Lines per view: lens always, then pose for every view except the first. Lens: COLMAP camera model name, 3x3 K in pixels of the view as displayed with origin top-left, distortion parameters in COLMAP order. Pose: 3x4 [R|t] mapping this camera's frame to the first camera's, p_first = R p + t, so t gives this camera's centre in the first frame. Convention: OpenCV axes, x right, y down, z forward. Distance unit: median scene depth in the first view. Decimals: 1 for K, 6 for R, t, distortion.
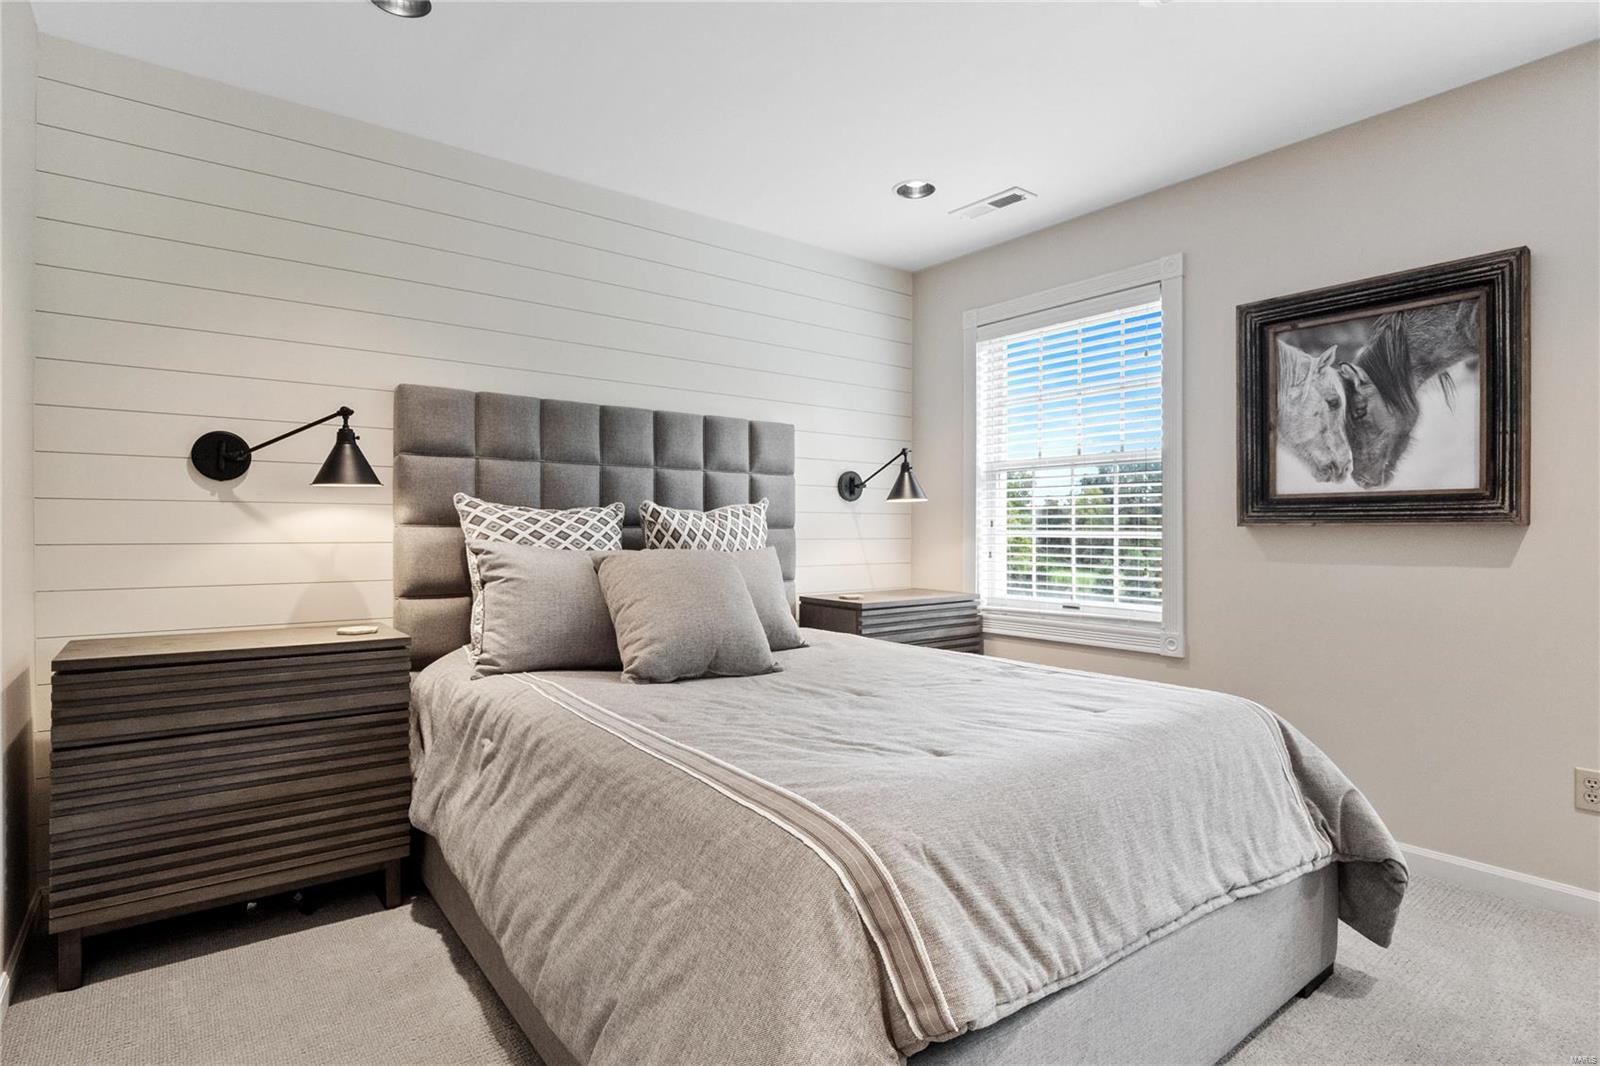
lens RADIAL K [[814.8, 0, 800.0], [0, 814.8, 534.7], [0, 0, 1]] dist [-0.022251, 0.000642]
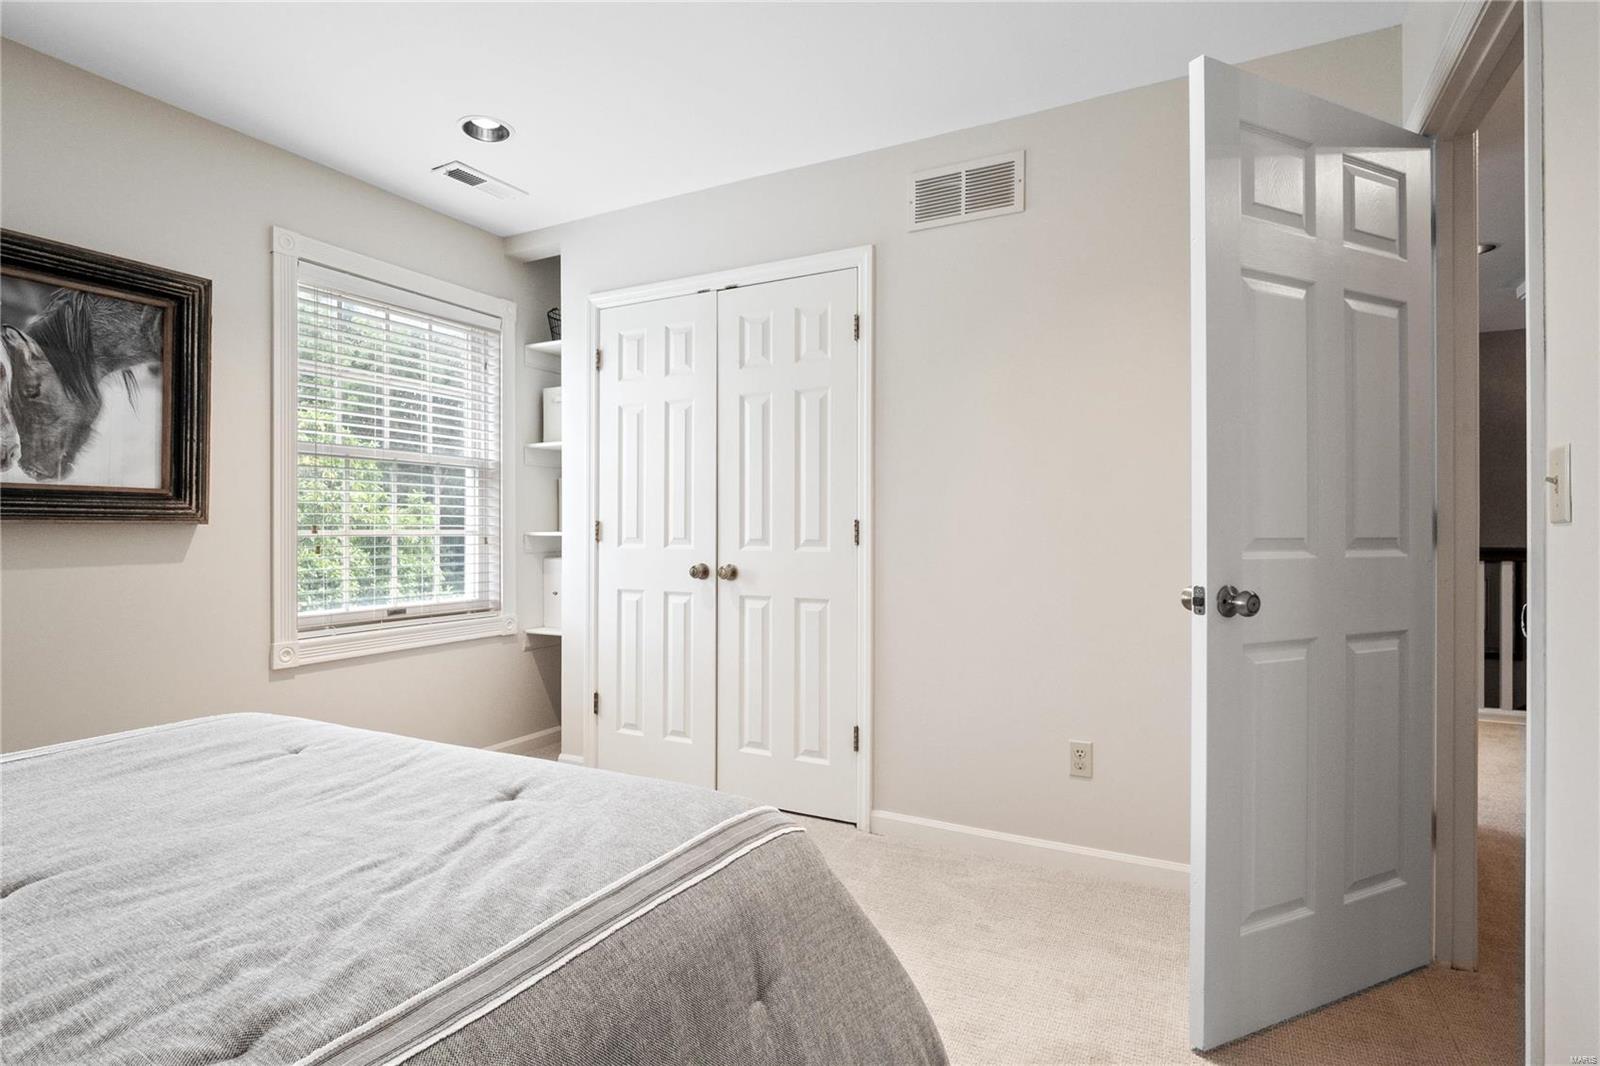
lens RADIAL K [[777.4, 0, 799.1], [0, 777.4, 526.9], [0, 0, 1]] dist [0.002799, 0.000320]
pose [[-0.407154, -0.001010, 0.913359, -0.416394], [-0.000169, 0.999999, 0.001031, -0.008702], [-0.913359, 0.000266, -0.407154, 0.628810]]
